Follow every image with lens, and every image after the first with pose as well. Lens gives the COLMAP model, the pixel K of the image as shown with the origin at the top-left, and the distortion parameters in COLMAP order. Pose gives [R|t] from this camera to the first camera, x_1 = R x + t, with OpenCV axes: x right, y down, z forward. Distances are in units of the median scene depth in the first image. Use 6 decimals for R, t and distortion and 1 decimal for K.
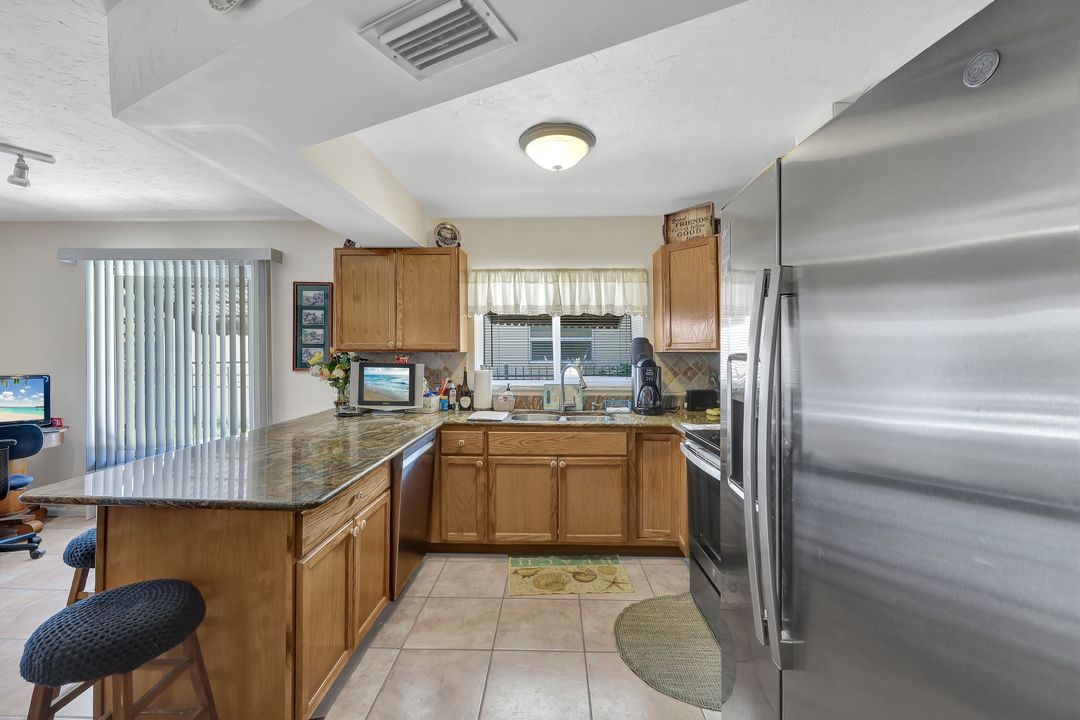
lens RADIAL K [[436.7, 0, 539.6], [0, 436.7, 348.9], [0, 0, 1]] dist [0.000371, -0.000268]
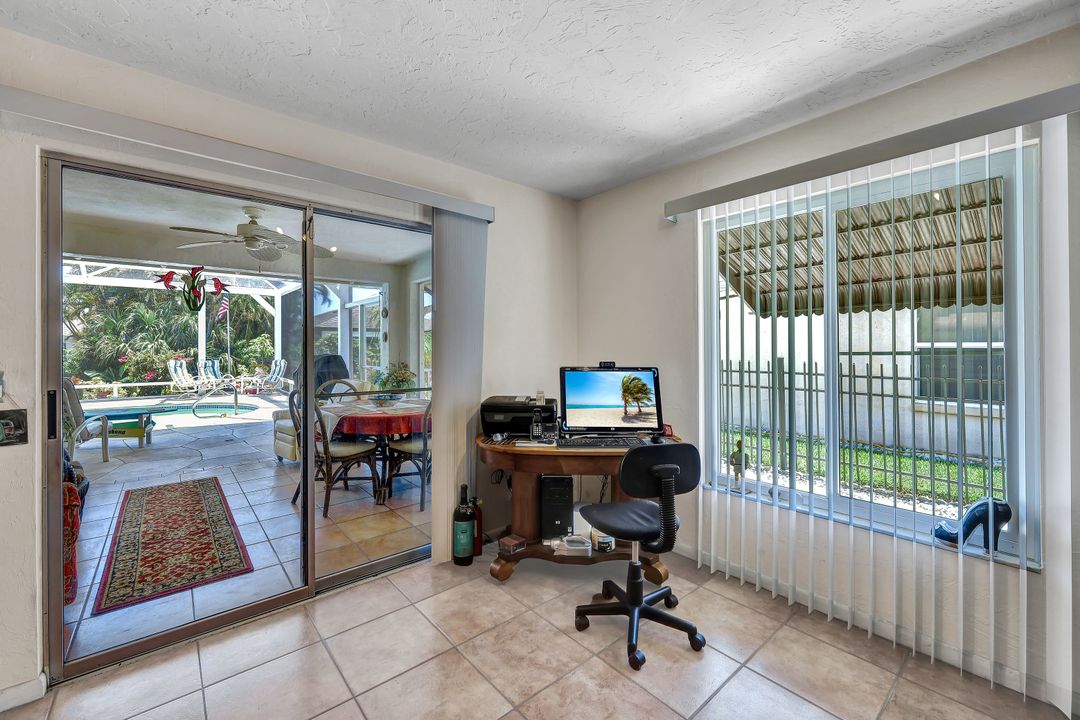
lens RADIAL K [[435.9, 0, 537.3], [0, 435.9, 341.9], [0, 0, 1]] dist [-0.000064, -0.000495]
pose [[0.673487, -0.012655, -0.739091, -0.758803], [0.006412, 0.999916, -0.011278, 0.024028], [0.739172, 0.002856, 0.673511, 0.354022]]
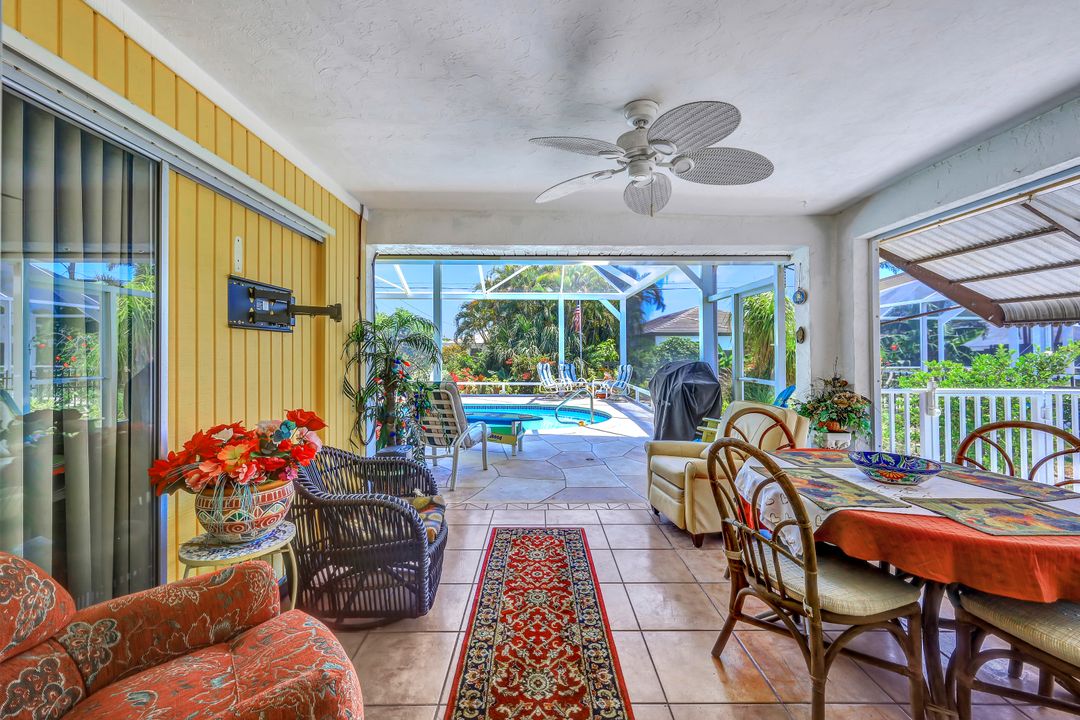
lens RADIAL K [[436.7, 0, 539.6], [0, 436.7, 348.9], [0, 0, 1]] dist [0.000371, -0.000268]
pose [[0.036779, -0.010603, -0.999267, -1.442573], [0.002033, 0.999942, -0.010535, 0.025139], [0.999321, -0.001644, 0.036798, 0.395050]]
